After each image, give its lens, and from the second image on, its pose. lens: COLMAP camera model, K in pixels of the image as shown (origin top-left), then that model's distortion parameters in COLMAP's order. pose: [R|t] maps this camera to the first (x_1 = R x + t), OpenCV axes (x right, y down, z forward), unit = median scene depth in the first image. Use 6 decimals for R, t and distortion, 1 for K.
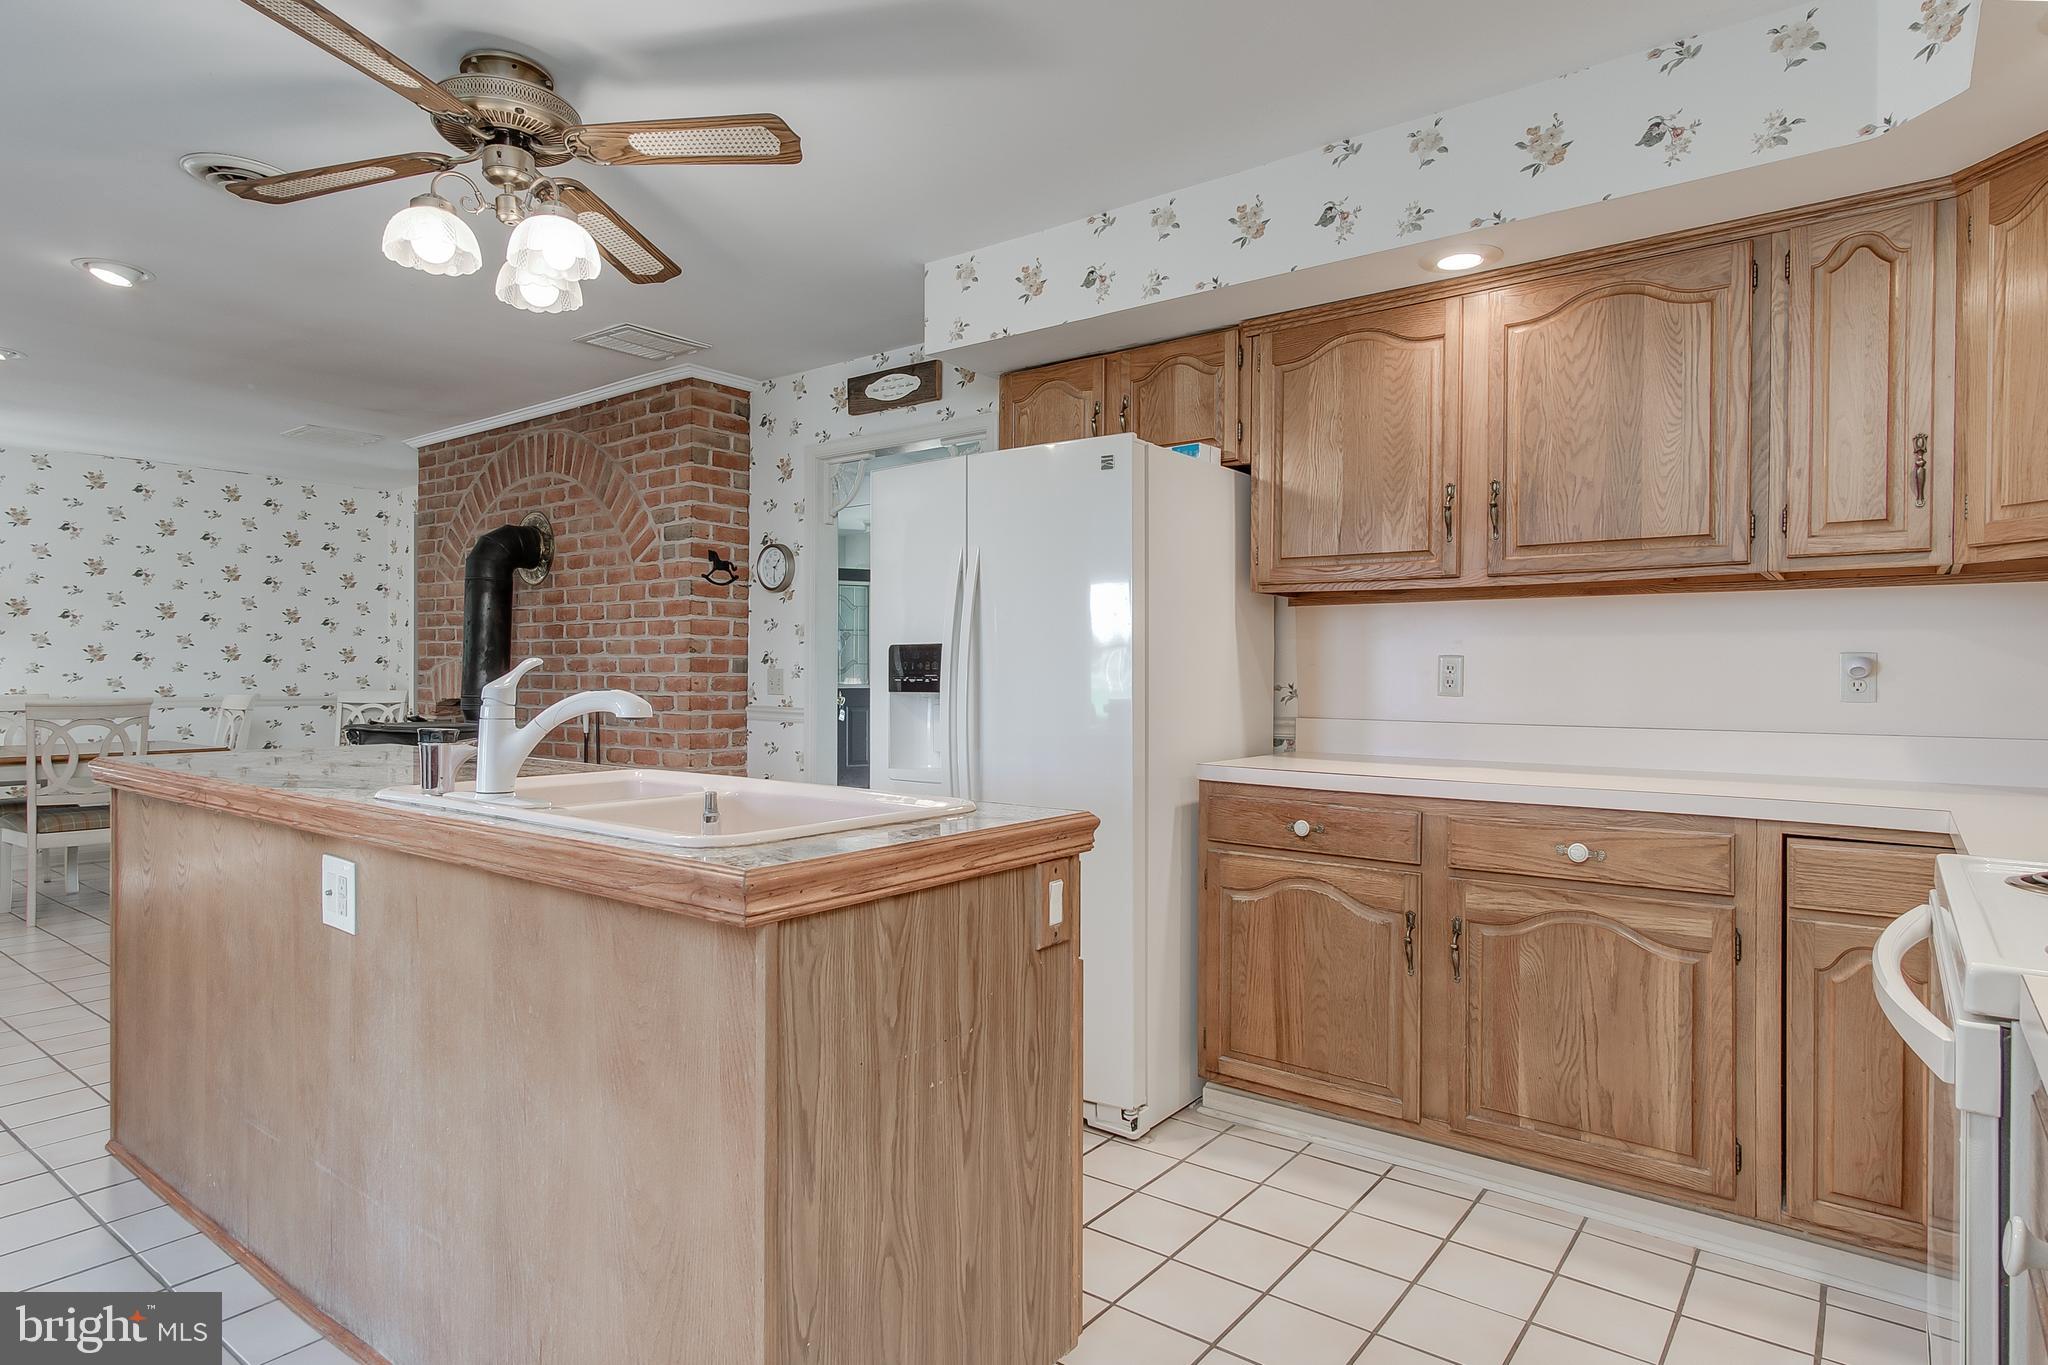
lens RADIAL K [[1122.6, 0, 1026.3], [0, 1122.6, 657.0], [0, 0, 1]] dist [-0.004224, 0.000043]
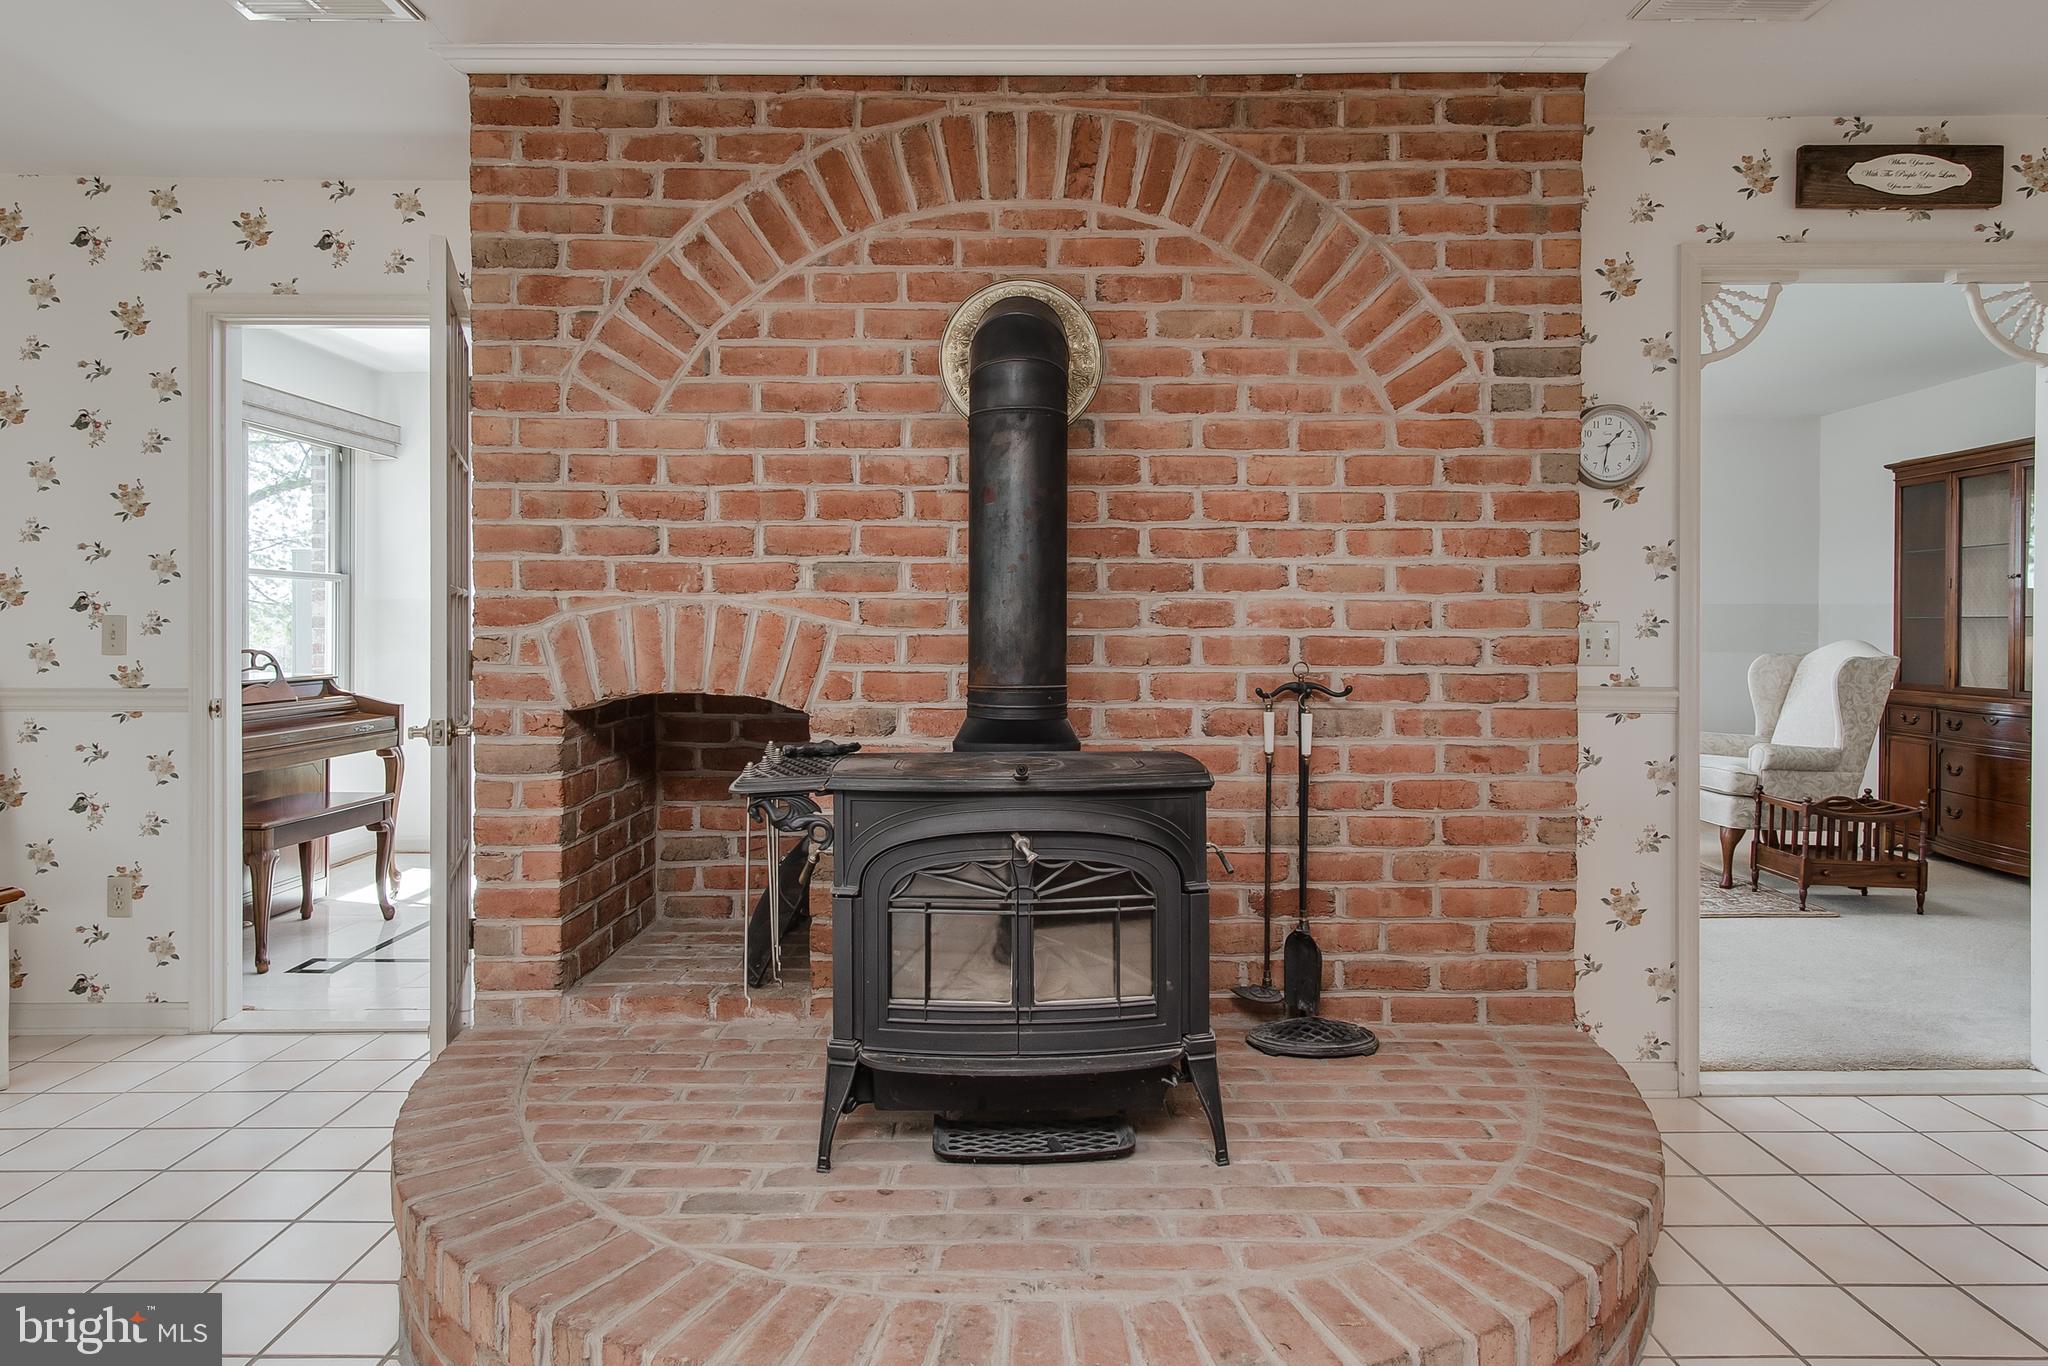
lens RADIAL K [[1140.2, 0, 1029.7], [0, 1140.2, 601.0], [0, 0, 1]] dist [0.008279, 0.000808]
pose [[0.793486, 0.007206, 0.608546, -0.760650], [-0.005259, 0.999974, -0.004983, 0.004440], [-0.608566, 0.000753, 0.793503, 0.665390]]
